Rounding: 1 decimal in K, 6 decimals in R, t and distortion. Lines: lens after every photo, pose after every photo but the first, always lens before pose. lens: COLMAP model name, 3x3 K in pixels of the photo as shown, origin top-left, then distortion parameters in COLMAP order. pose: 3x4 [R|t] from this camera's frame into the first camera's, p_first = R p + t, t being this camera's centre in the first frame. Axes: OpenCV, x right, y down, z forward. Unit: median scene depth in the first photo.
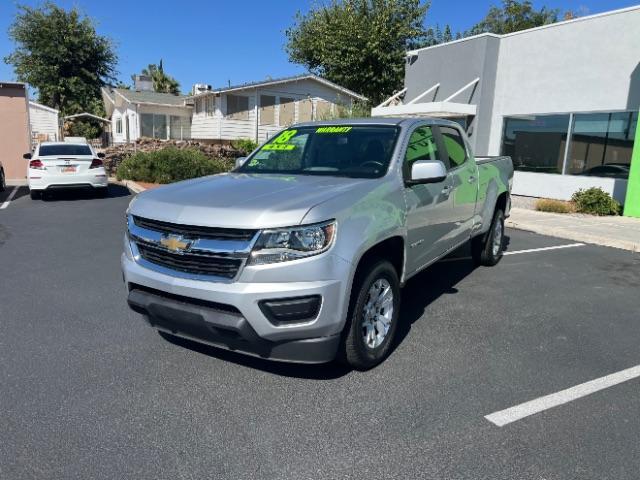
lens RADIAL K [[483.3, 0, 317.4], [0, 483.3, 235.2], [0, 0, 1]] dist [0.043779, -0.039555]
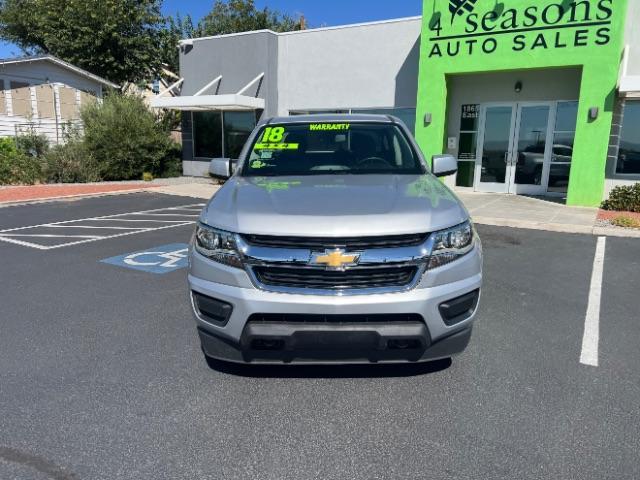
lens RADIAL K [[483.3, 0, 316.0], [0, 483.3, 243.7], [0, 0, 1]] dist [0.043779, -0.039555]
pose [[0.868241, -0.118762, 0.481720, -0.097913], [0.102734, 0.992920, 0.059627, -0.008834], [-0.485391, -0.002281, 0.874294, 0.030902]]
